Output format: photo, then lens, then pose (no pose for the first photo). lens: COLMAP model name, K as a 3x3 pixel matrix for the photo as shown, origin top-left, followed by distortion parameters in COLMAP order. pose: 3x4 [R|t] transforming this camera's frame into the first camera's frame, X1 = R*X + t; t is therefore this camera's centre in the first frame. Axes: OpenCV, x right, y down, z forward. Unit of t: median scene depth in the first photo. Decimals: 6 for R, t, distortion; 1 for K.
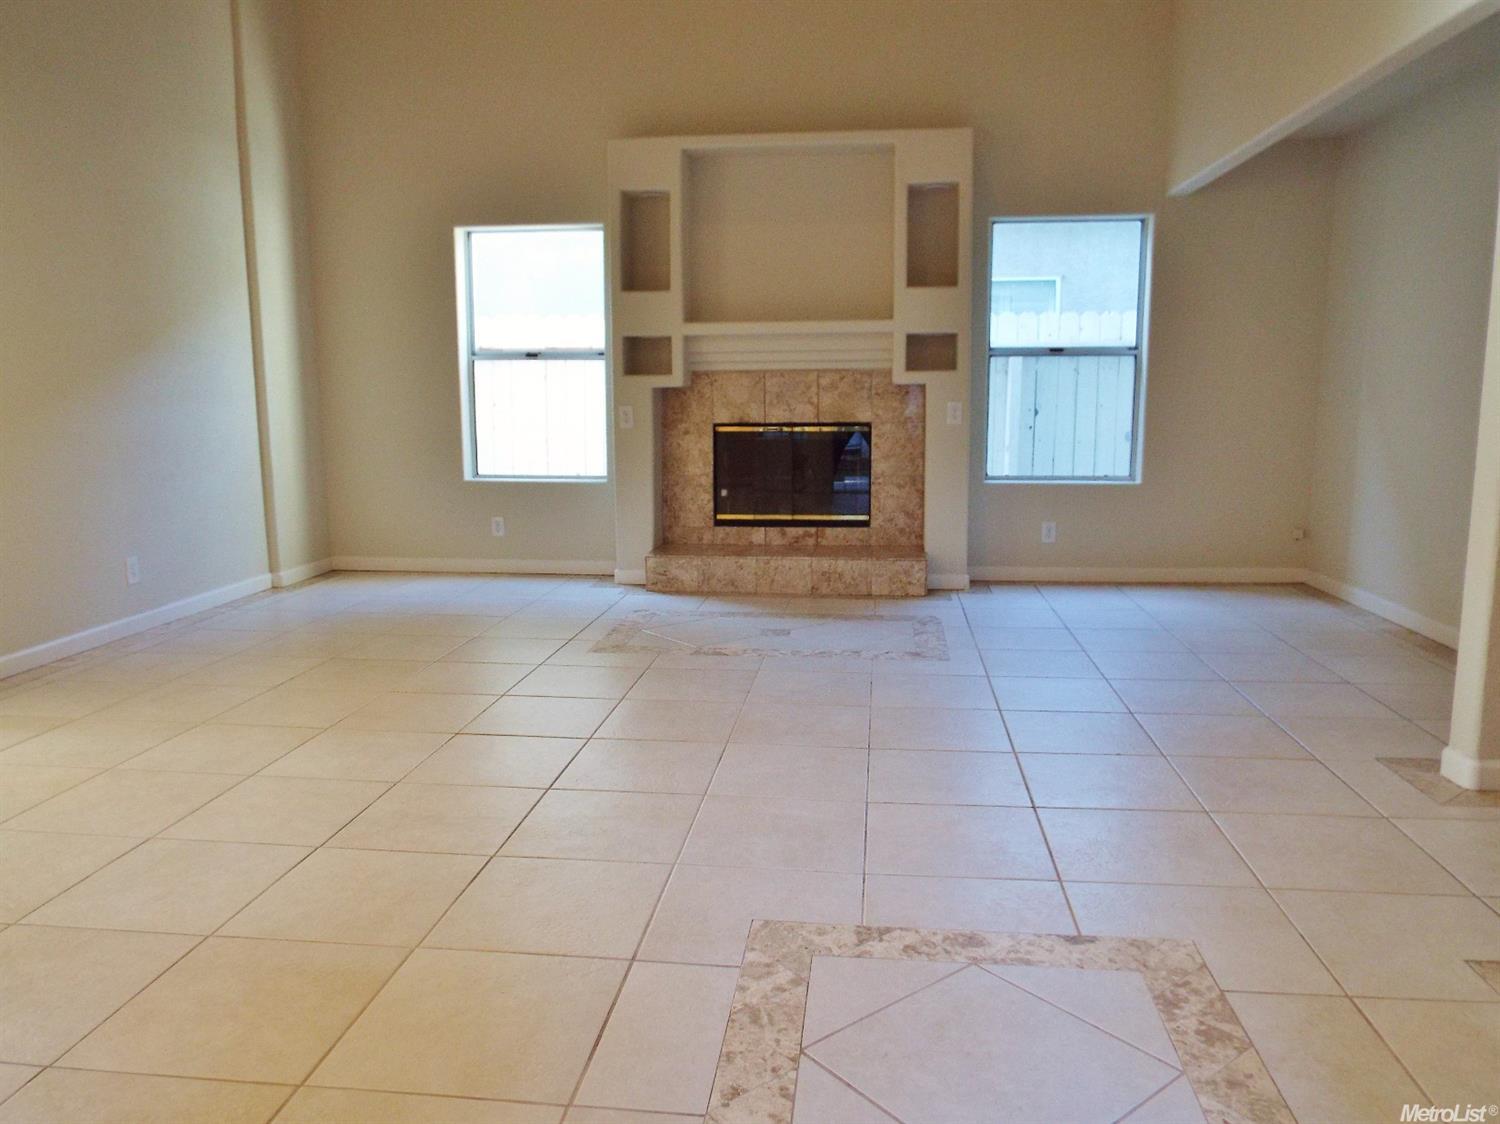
lens RADIAL K [[1105.5, 0, 750.0], [0, 1105.5, 562.0], [0, 0, 1]] dist [-0.003170, 0.006473]
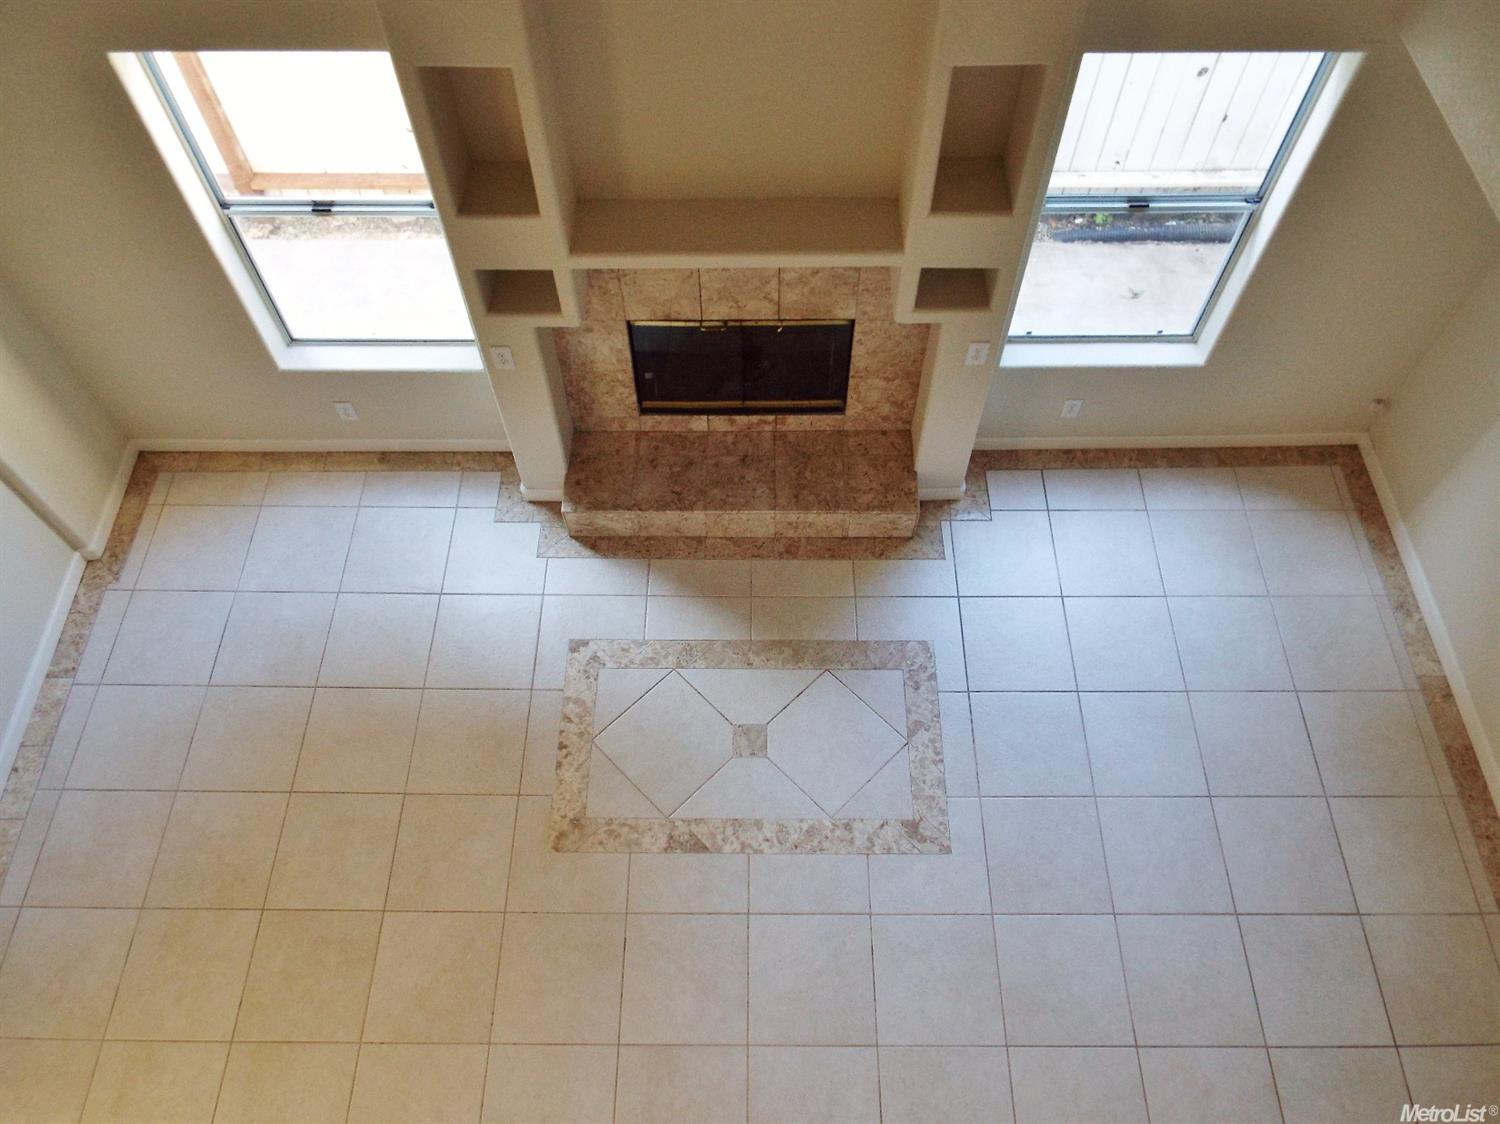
lens RADIAL K [[1105.5, 0, 750.0], [0, 1105.5, 562.0], [0, 0, 1]] dist [-0.003170, 0.006473]
pose [[0.993836, -0.094820, 0.057437, -0.010806], [0.018712, 0.654156, 0.756129, -0.550183], [-0.109269, -0.750393, 0.651898, 0.432385]]
